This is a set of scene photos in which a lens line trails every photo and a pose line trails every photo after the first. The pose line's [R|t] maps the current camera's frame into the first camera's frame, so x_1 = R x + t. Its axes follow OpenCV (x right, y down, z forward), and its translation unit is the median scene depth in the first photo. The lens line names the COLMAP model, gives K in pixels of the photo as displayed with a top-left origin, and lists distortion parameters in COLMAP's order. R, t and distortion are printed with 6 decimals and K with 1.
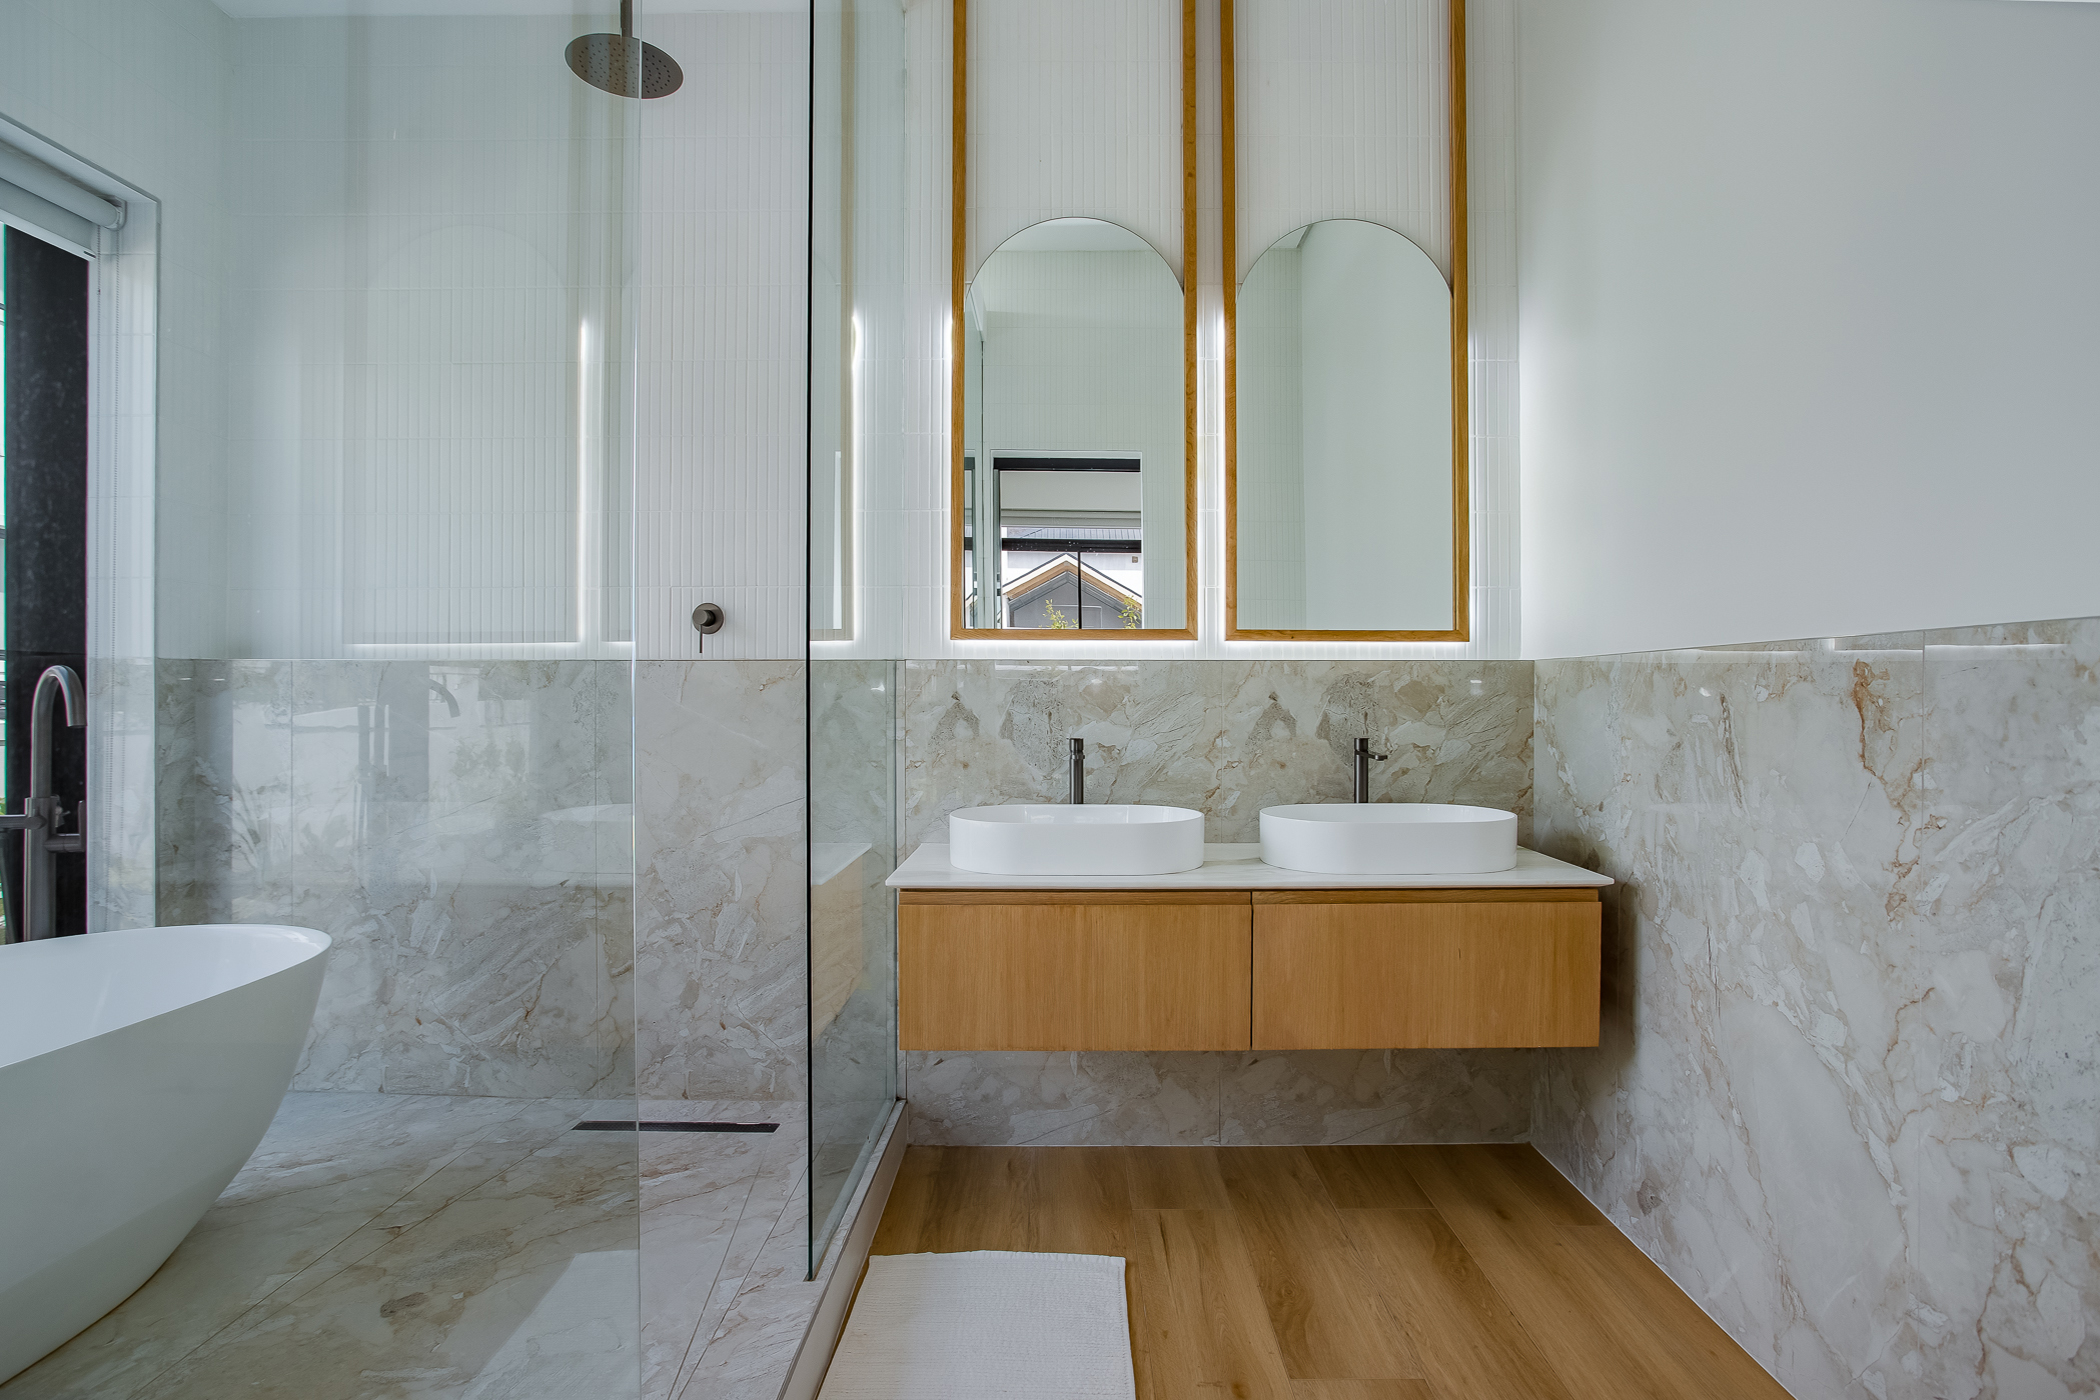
lens RADIAL K [[1044.3, 0, 1054.9], [0, 1044.3, 694.7], [0, 0, 1]] dist [-0.035630, 0.000076]
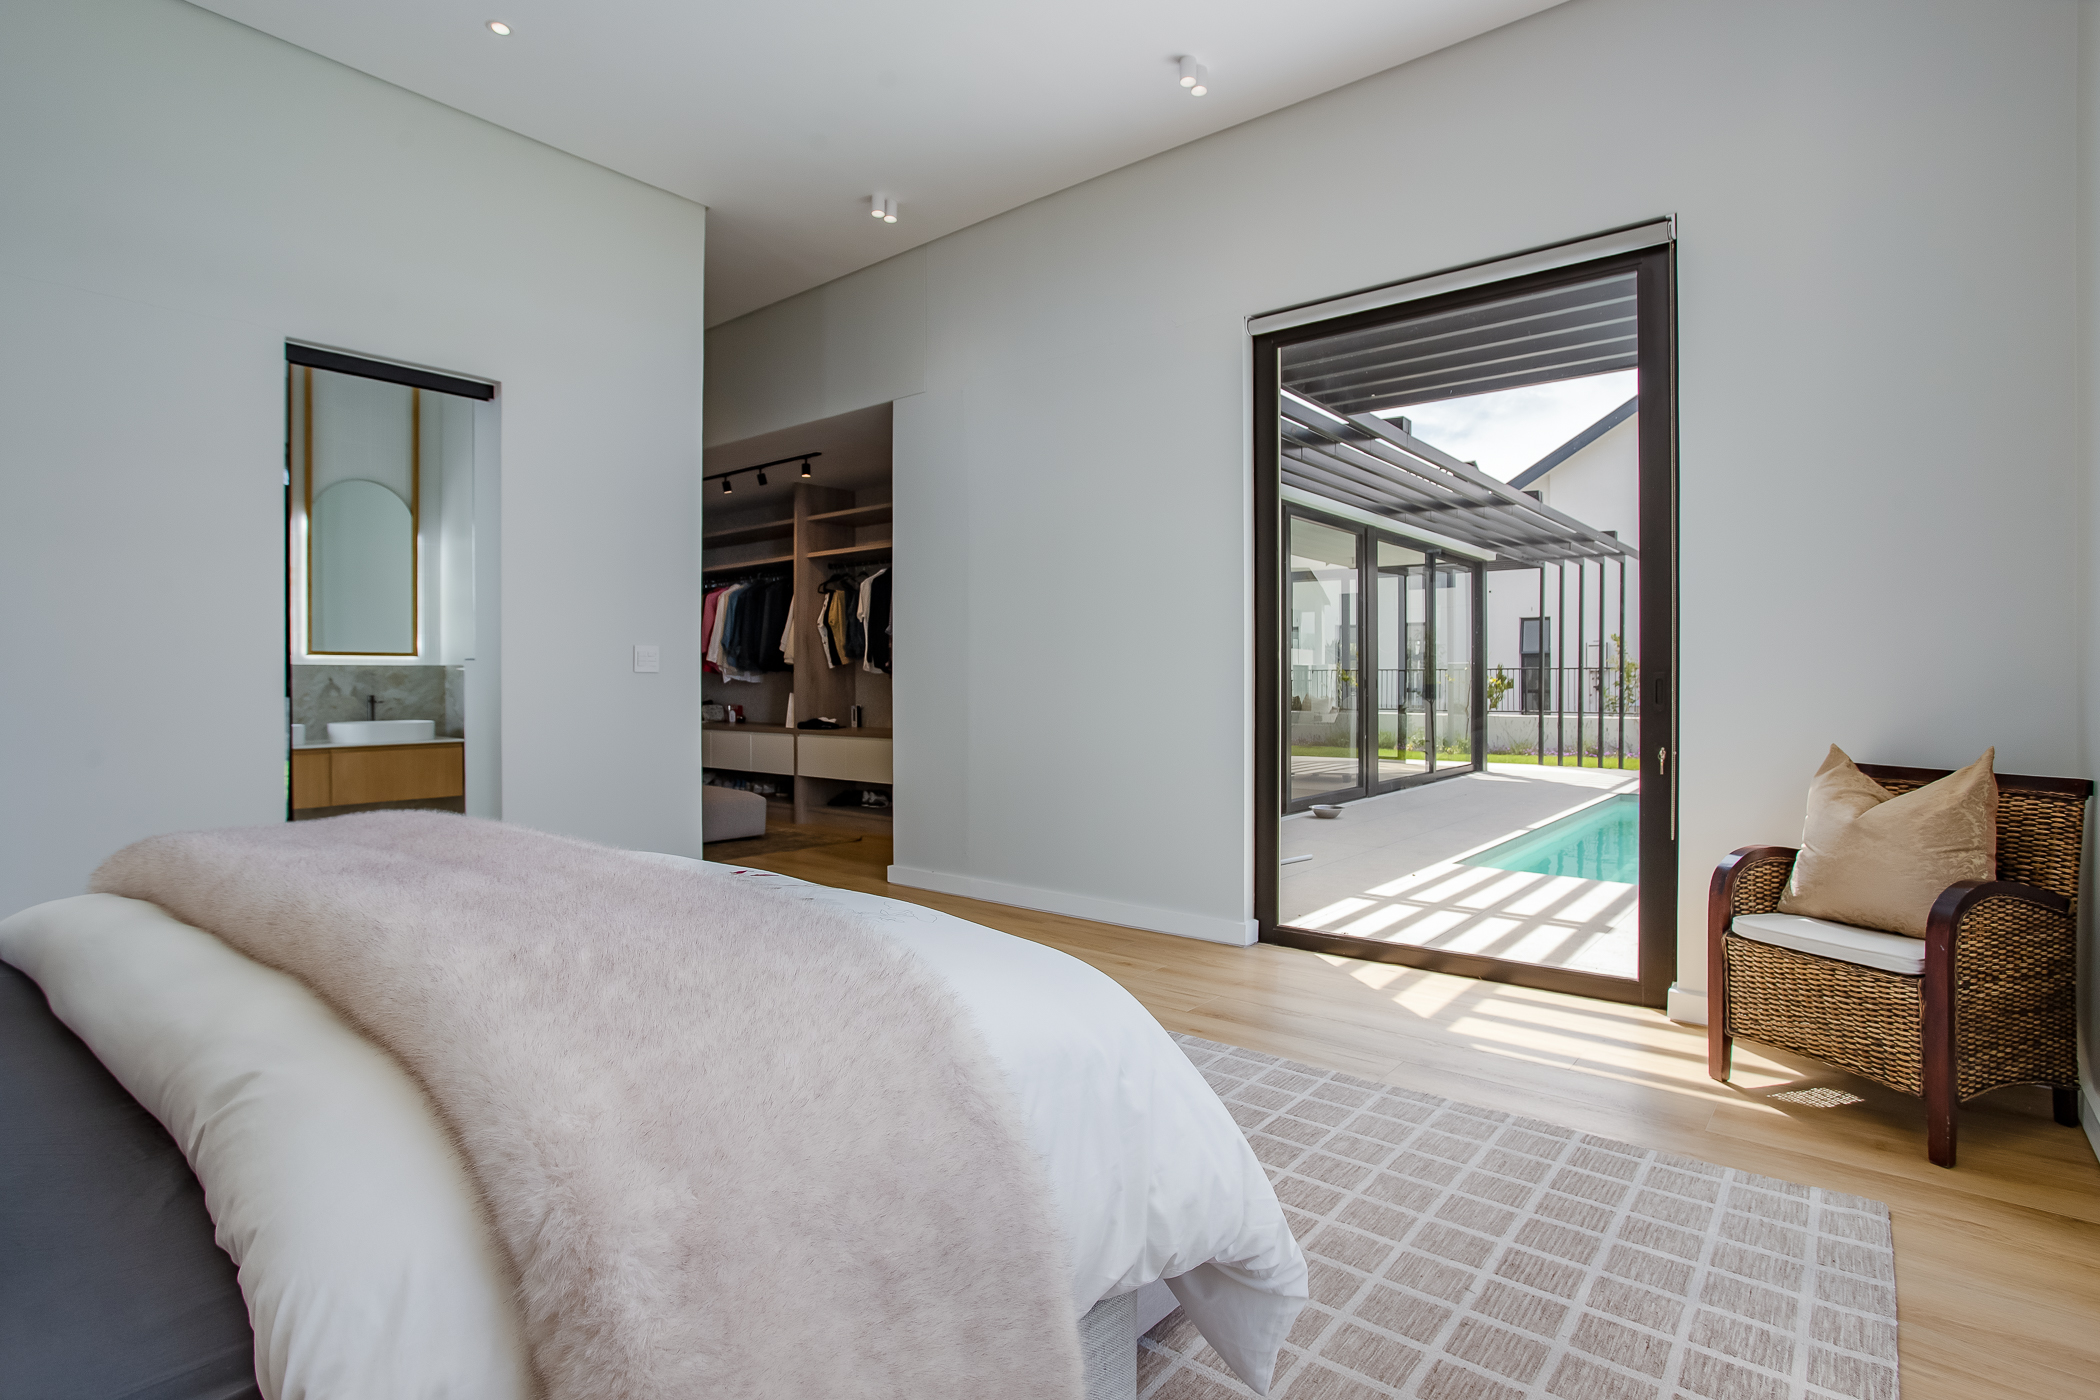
lens RADIAL K [[1044.3, 0, 1054.9], [0, 1044.3, 694.7], [0, 0, 1]] dist [-0.035630, 0.000076]
pose [[0.628033, -0.011516, 0.778102, -0.587263], [-0.004892, 0.999812, 0.018746, -0.014909], [-0.778172, -0.015580, 0.627859, -1.804448]]
